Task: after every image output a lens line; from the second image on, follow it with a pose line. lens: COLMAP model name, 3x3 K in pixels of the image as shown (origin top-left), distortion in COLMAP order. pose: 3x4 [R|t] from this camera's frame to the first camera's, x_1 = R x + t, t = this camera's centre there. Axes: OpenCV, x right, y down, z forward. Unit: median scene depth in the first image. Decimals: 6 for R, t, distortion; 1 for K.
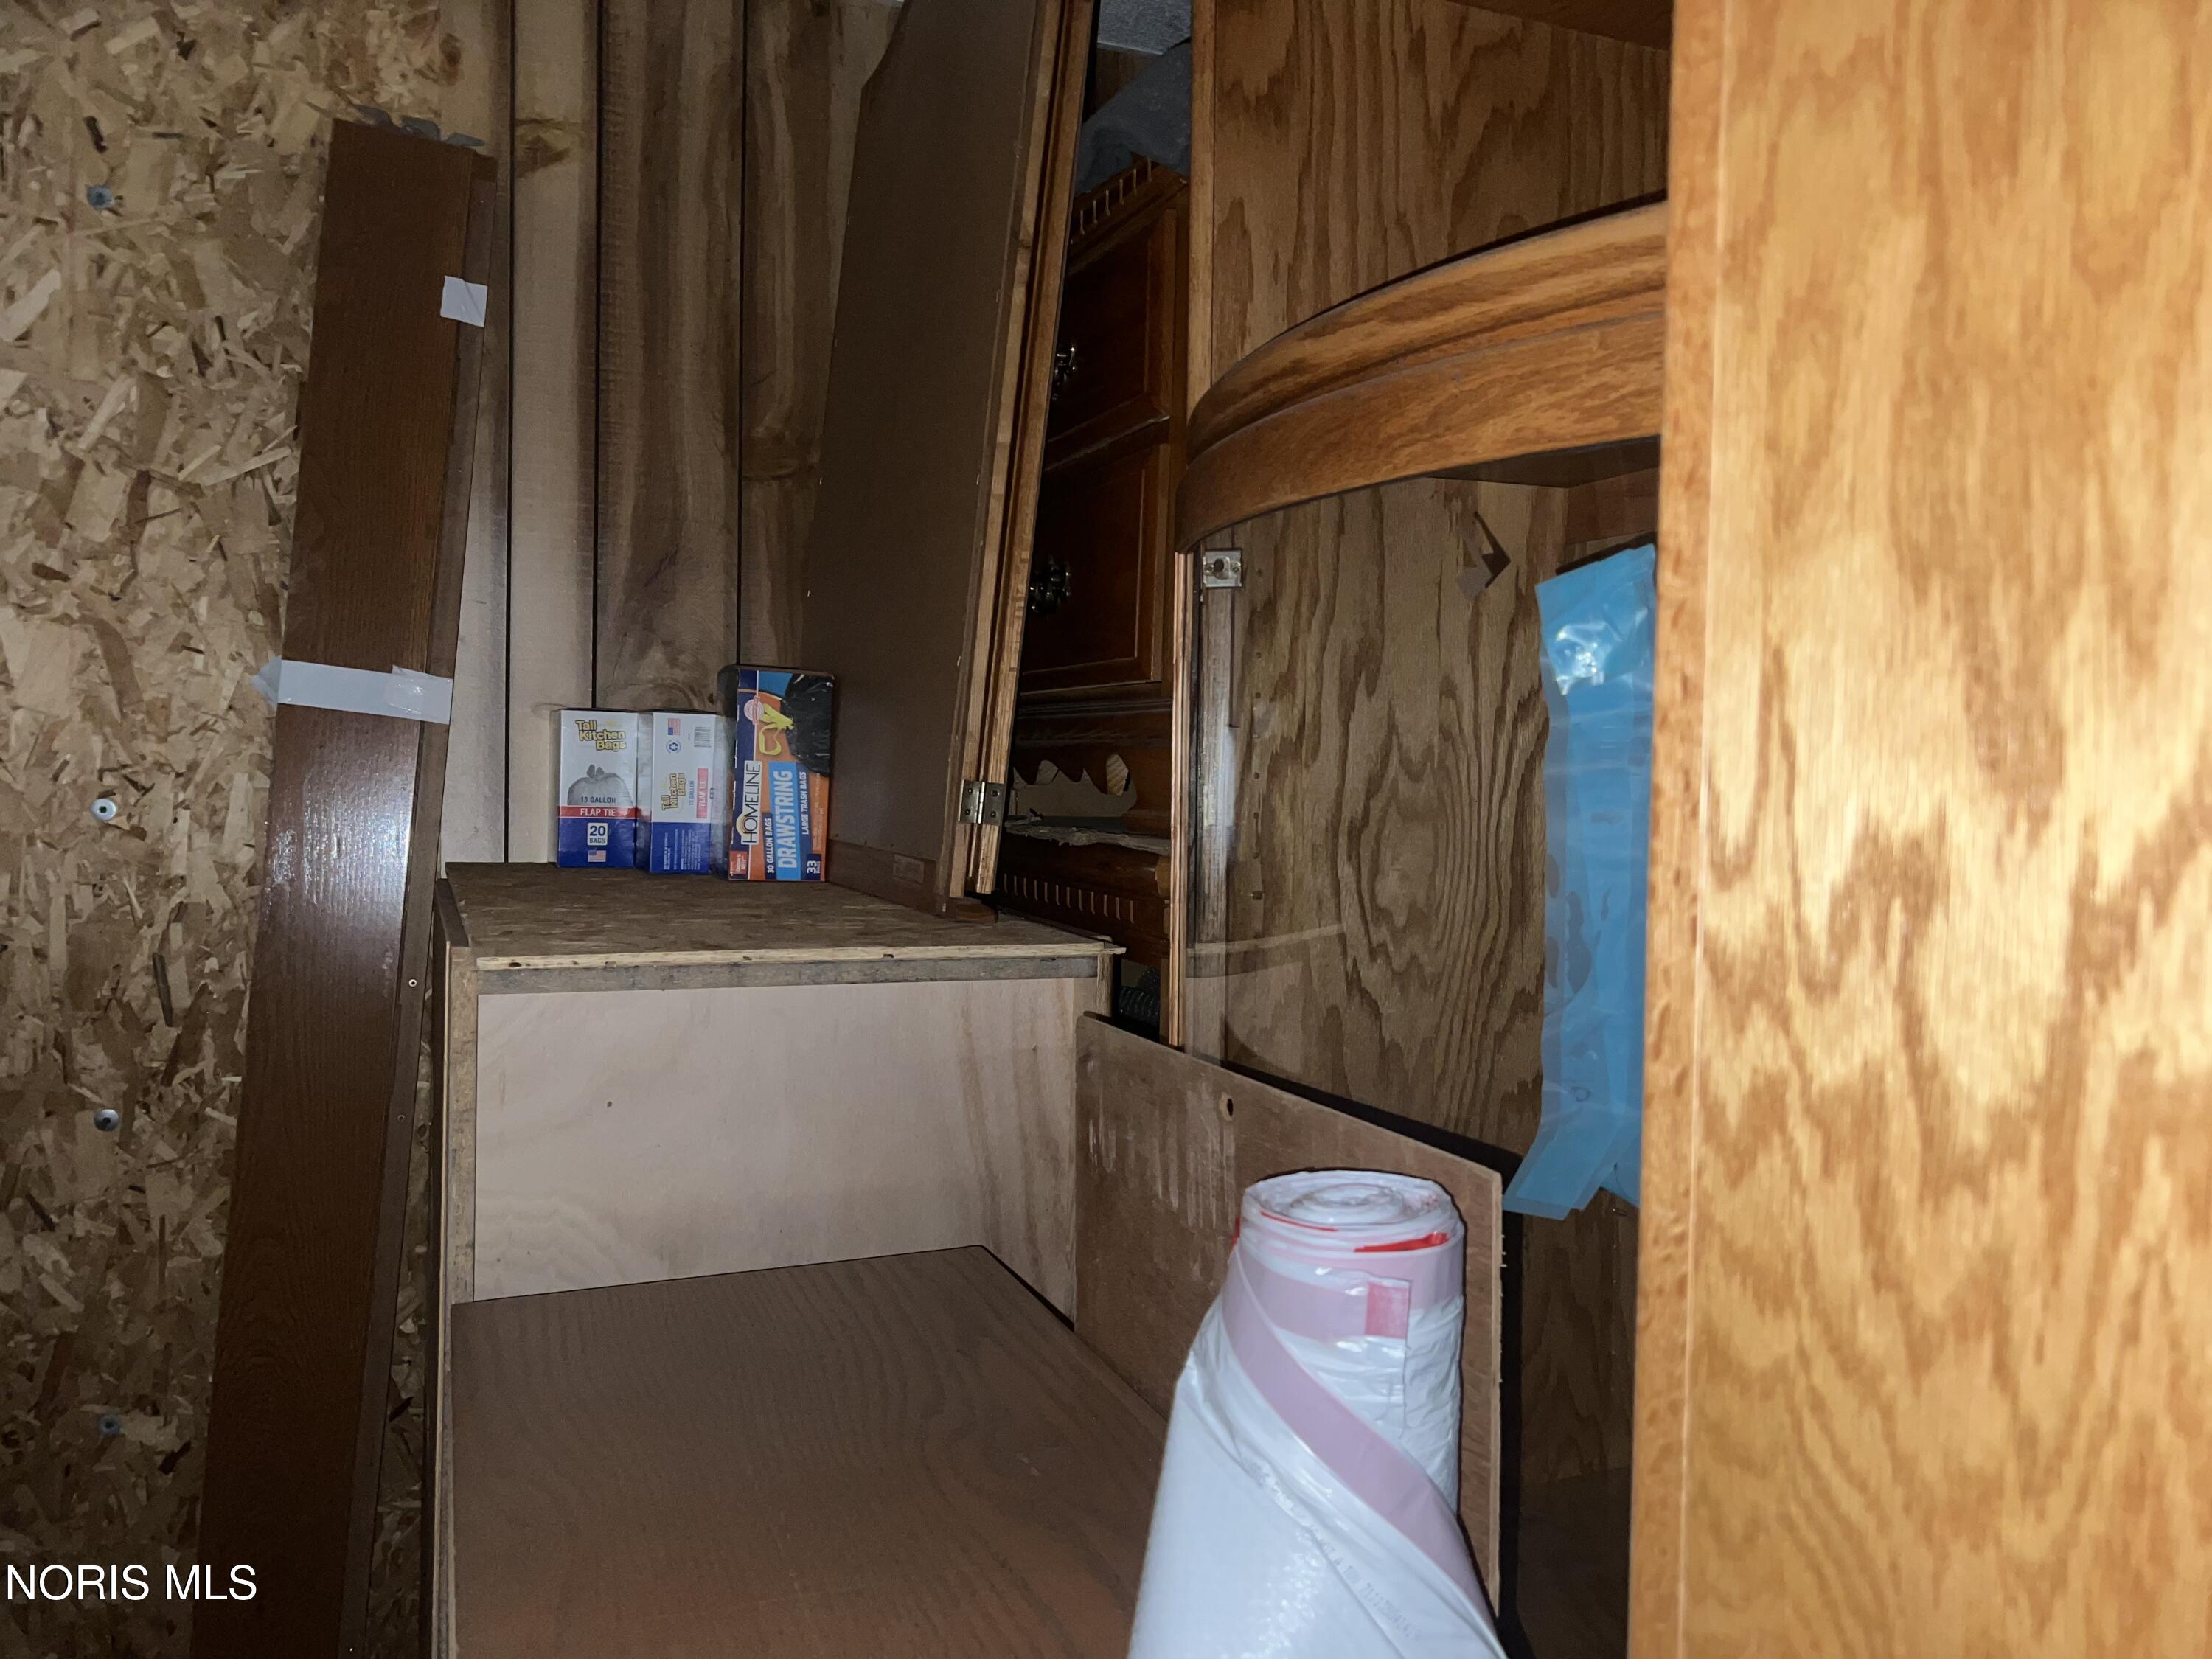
lens RADIAL K [[1711.2, 0, 1191.1], [0, 1711.2, 838.6], [0, 0, 1]] dist [0.047959, -0.060909]
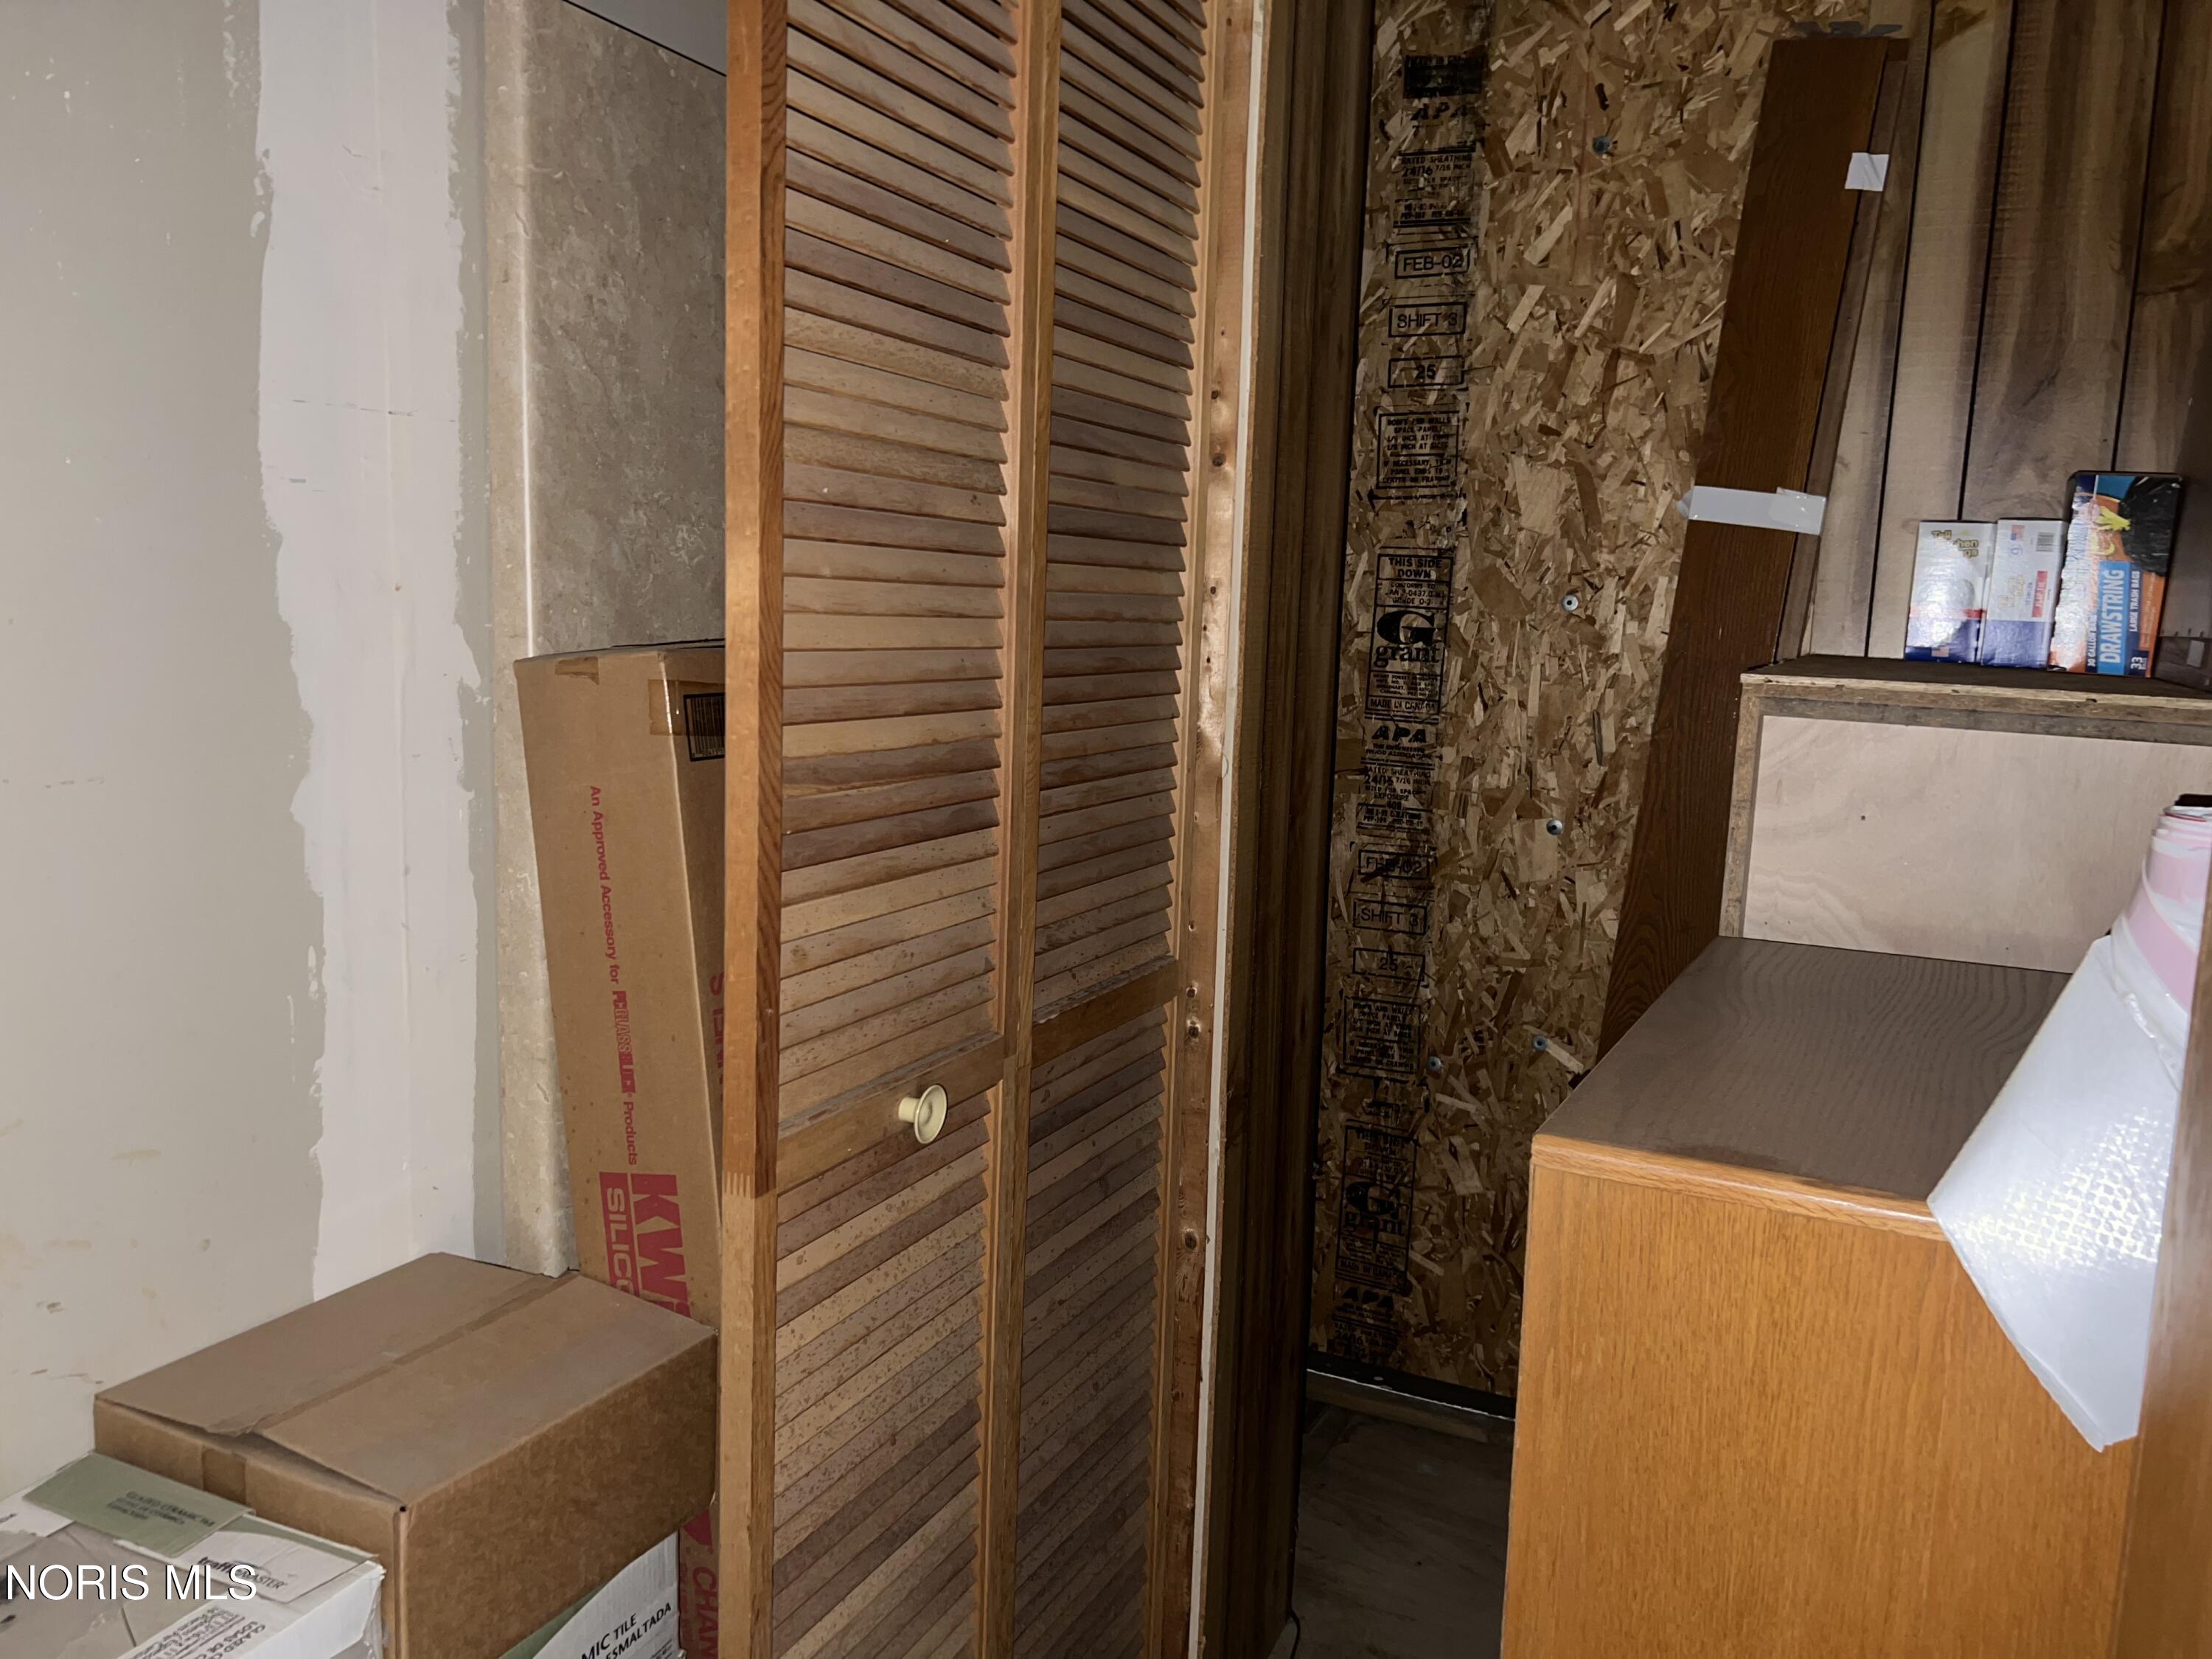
lens RADIAL K [[1711.2, 0, 1102.3], [0, 1711.2, 824.9], [0, 0, 1]] dist [0.047959, -0.060909]
pose [[0.642684, 0.103751, -0.759074, 0.188385], [-0.052848, 0.994432, 0.091176, 0.053225], [0.764307, -0.018482, 0.644588, -0.172095]]
